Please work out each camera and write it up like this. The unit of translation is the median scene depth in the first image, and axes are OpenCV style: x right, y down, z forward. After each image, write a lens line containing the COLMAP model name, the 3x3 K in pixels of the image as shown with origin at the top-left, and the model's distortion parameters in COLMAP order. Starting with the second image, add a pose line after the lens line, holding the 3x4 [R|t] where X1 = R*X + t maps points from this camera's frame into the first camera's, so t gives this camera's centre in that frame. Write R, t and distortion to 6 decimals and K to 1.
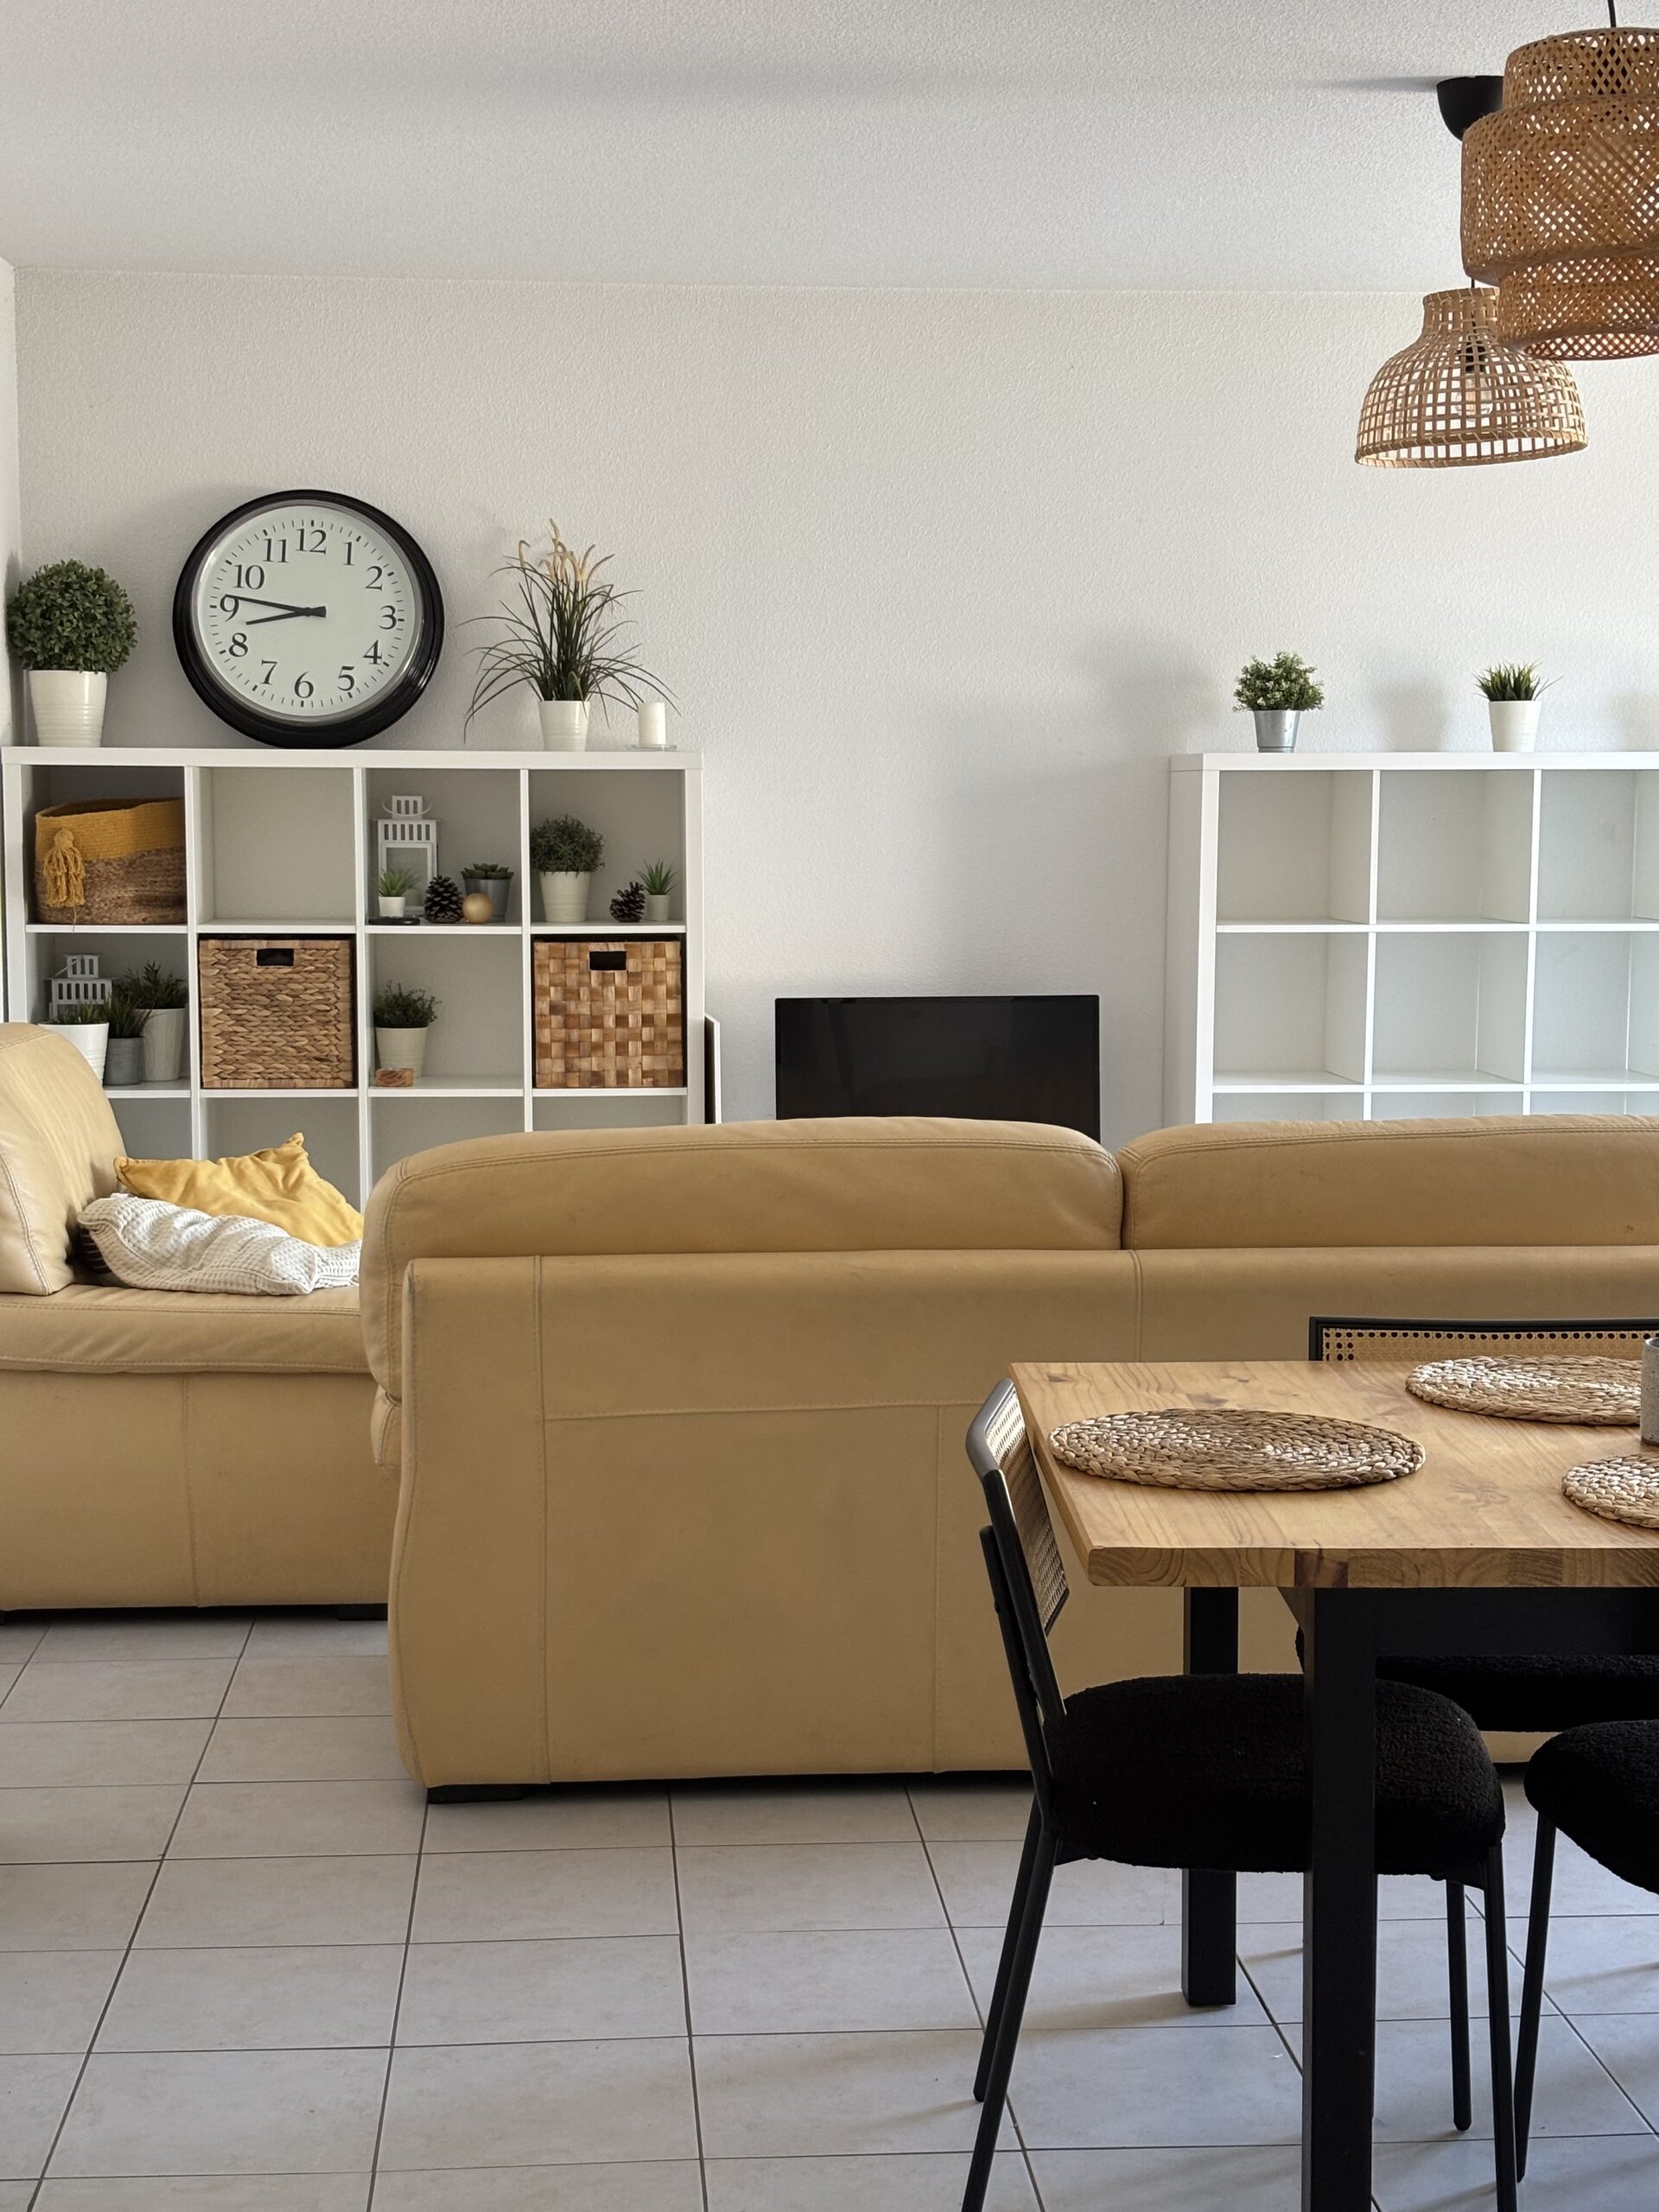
lens RADIAL K [[3312.0, 0, 829.5], [0, 3312.0, 1106.0], [0, 0, 1]] dist [0.335236, -1.204395]
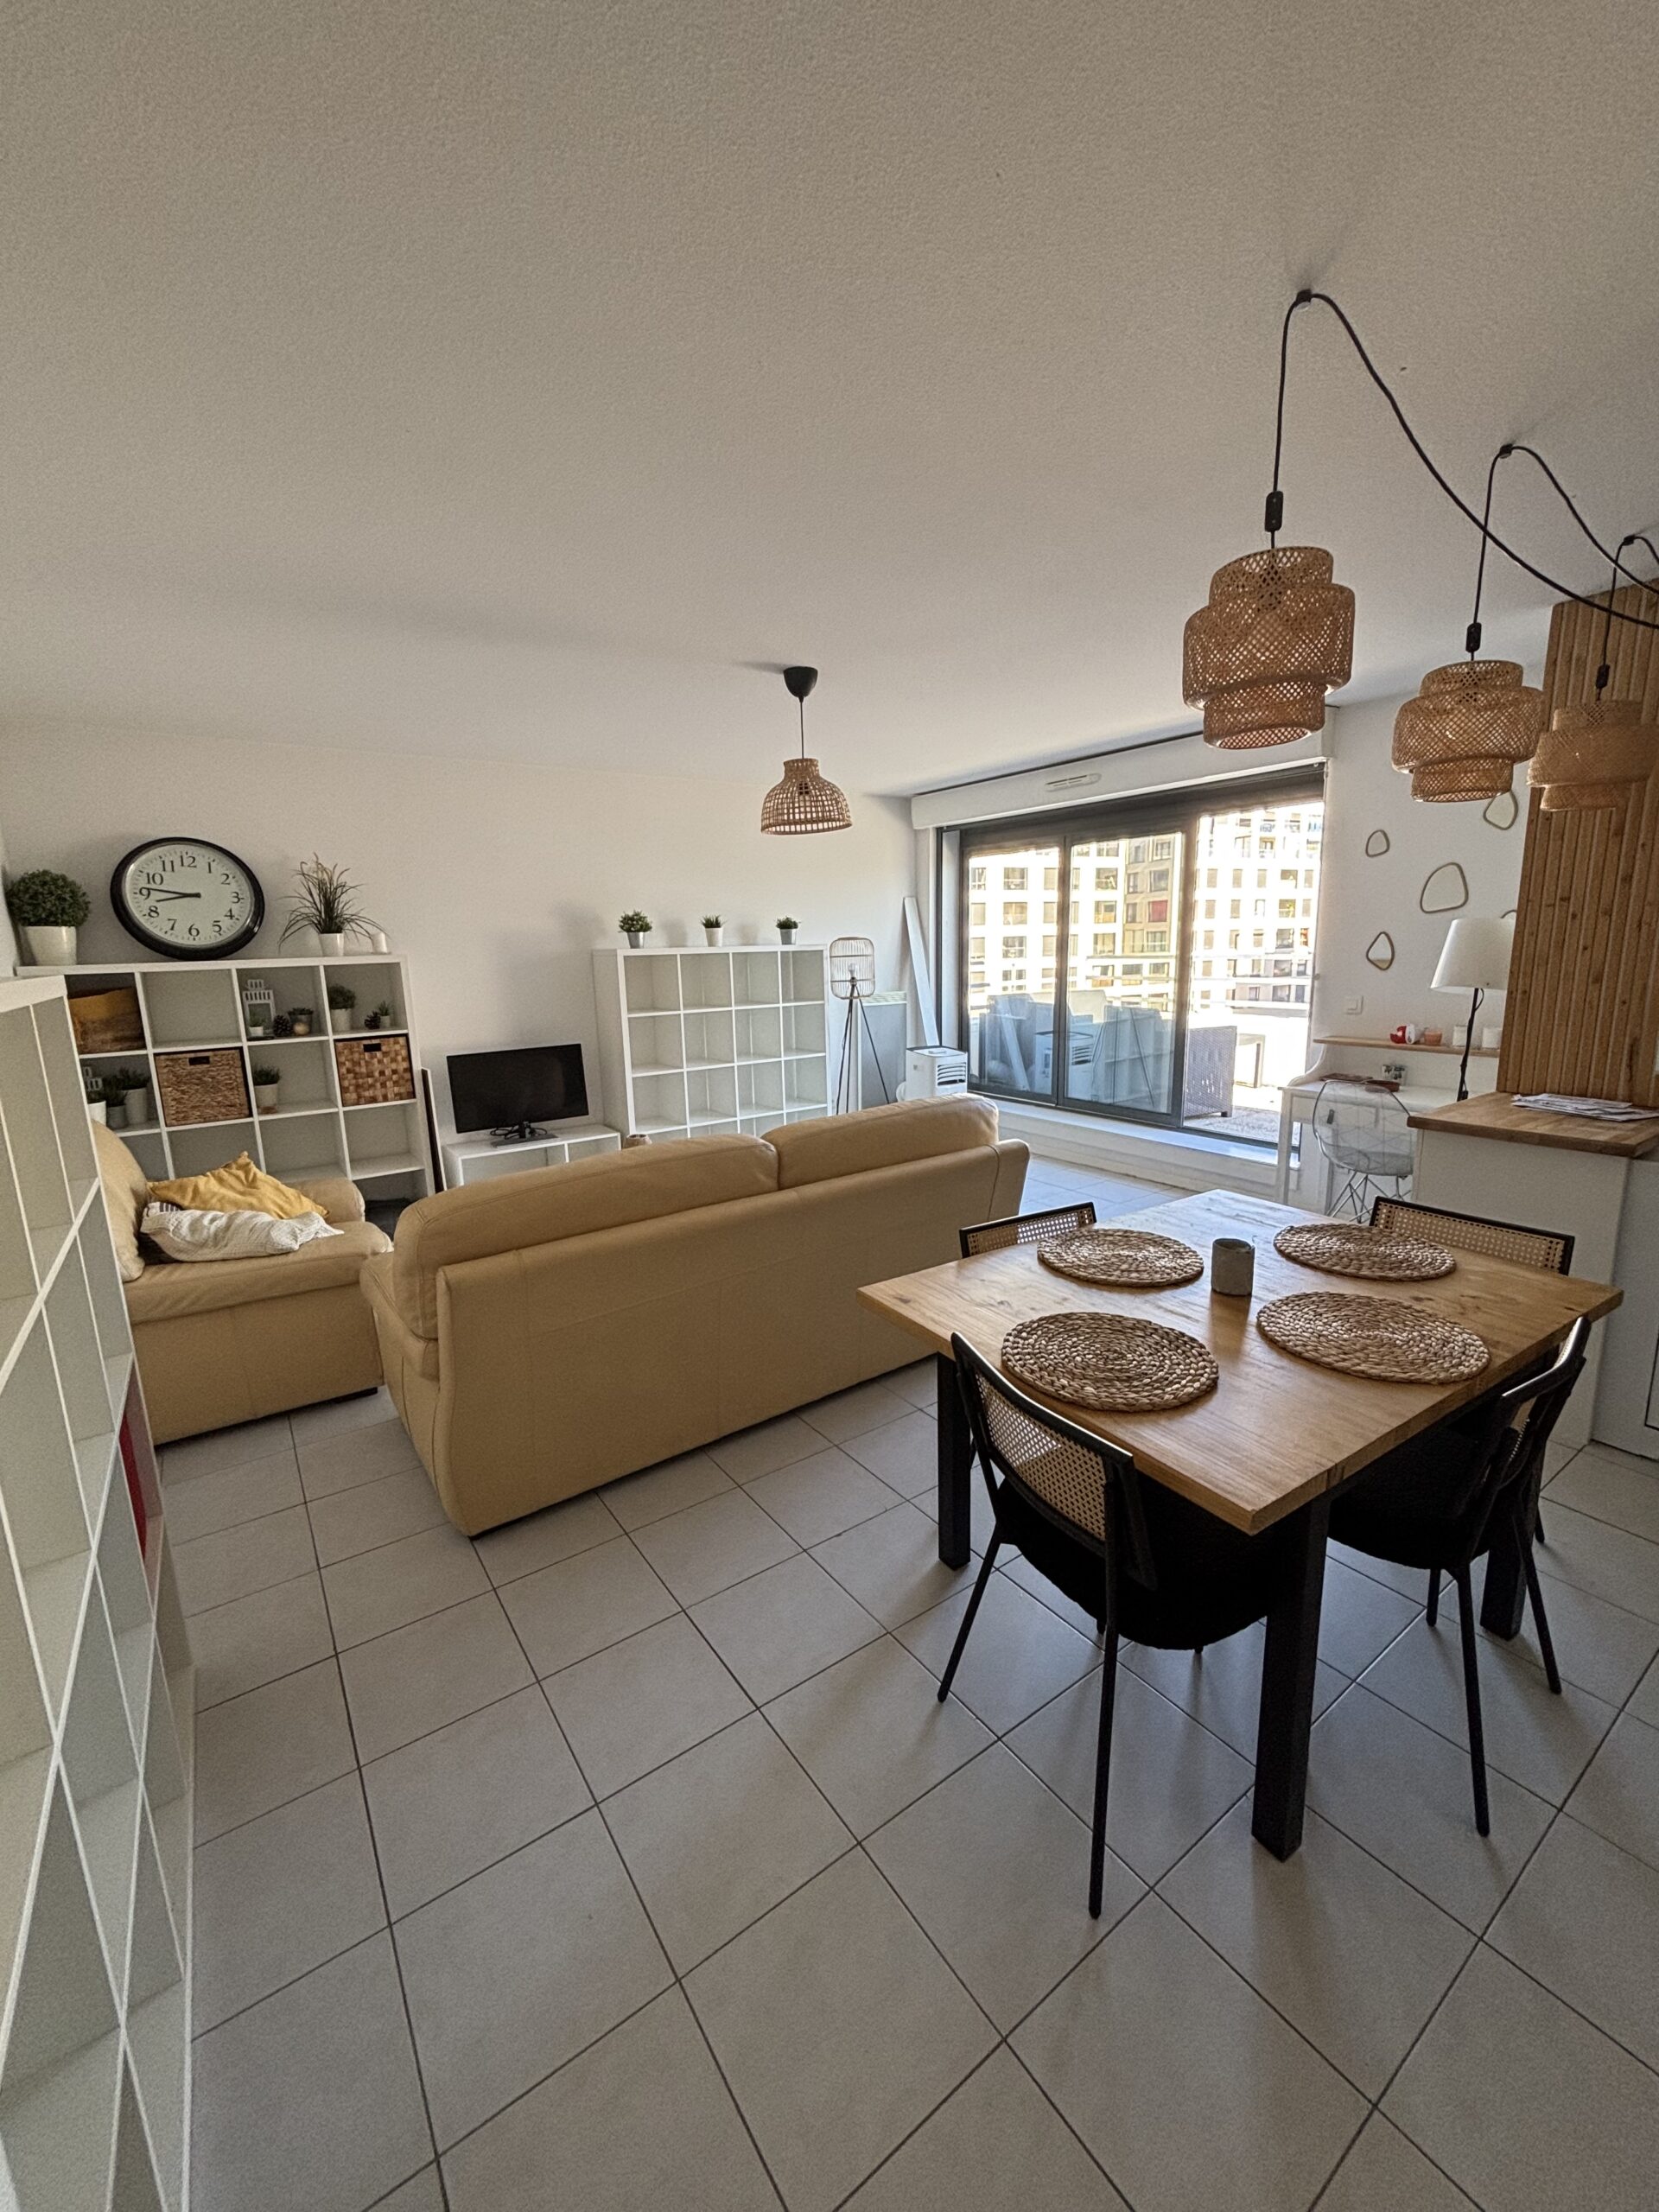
lens RADIAL K [[883.1, 0, 829.4], [0, 883.1, 1109.9], [0, 0, 1]] dist [0.004685, 0.000170]
pose [[0.858831, -0.121327, 0.497683, -0.118778], [0.077888, 0.991179, 0.107225, -0.047808], [-0.506303, -0.053324, 0.860706, 0.353171]]
